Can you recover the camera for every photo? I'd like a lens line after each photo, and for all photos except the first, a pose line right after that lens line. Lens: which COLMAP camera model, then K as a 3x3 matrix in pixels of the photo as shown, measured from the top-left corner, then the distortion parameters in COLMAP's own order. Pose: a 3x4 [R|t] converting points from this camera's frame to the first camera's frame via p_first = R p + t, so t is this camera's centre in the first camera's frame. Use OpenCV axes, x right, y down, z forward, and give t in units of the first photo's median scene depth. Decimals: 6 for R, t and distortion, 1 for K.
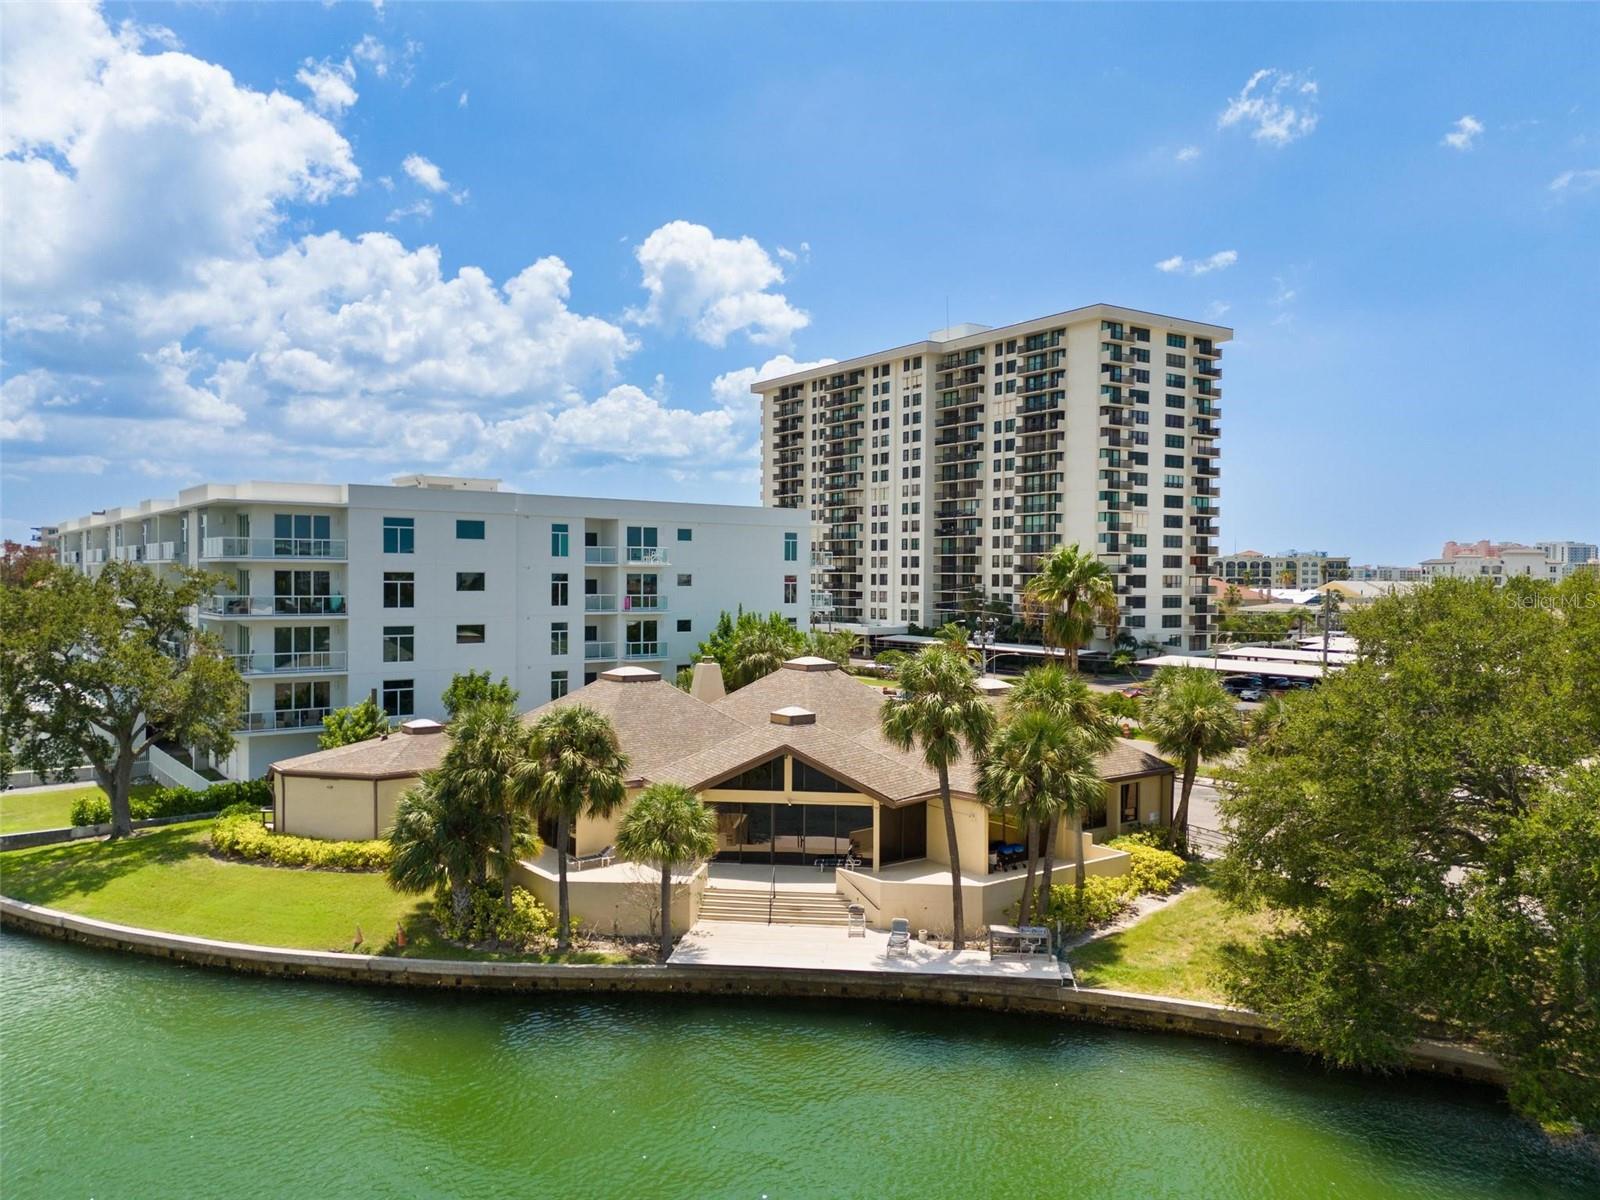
lens RADIAL K [[1153.7, 0, 795.8], [0, 1153.7, 612.0], [0, 0, 1]] dist [0.063329, -0.036761]
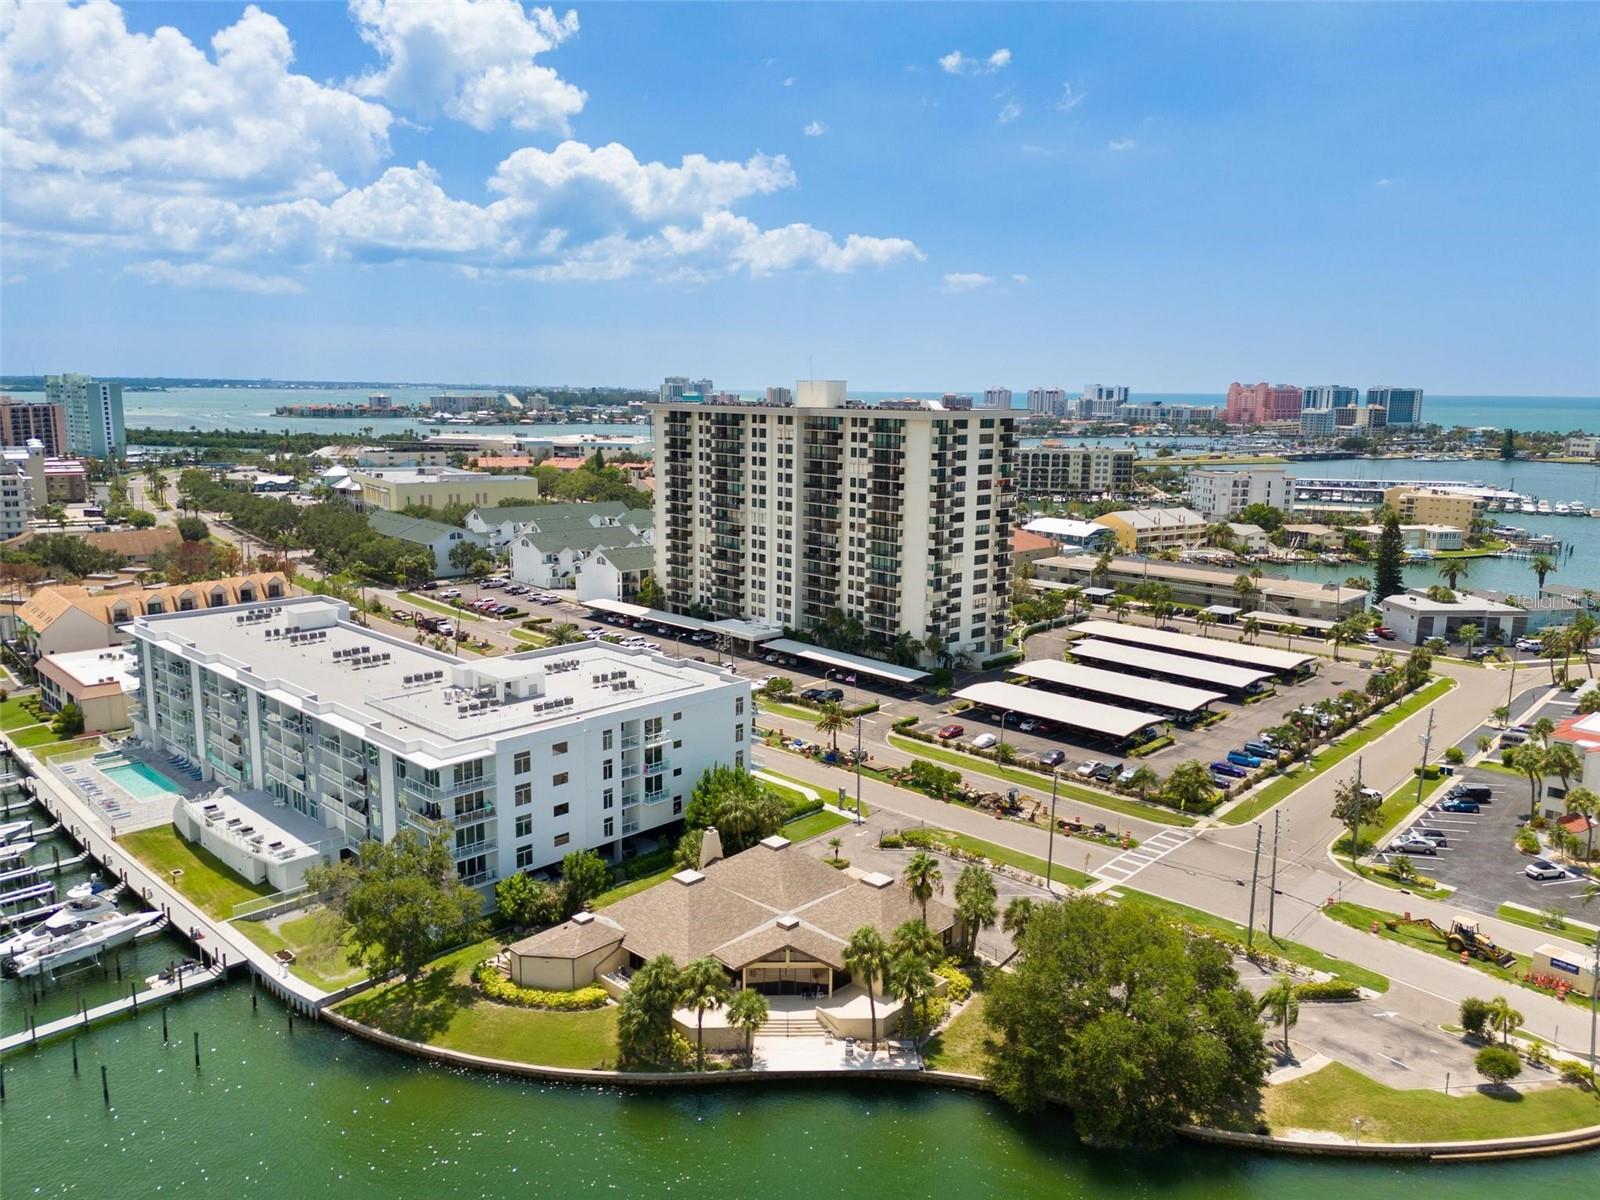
lens RADIAL K [[1153.7, 0, 794.2], [0, 1153.7, 607.7], [0, 0, 1]] dist [0.063329, -0.036761]
pose [[0.988875, -0.025208, 0.146597, -0.085379], [0.000336, 0.985911, 0.167269, -0.245599], [-0.148748, -0.165358, 0.974952, -0.276663]]
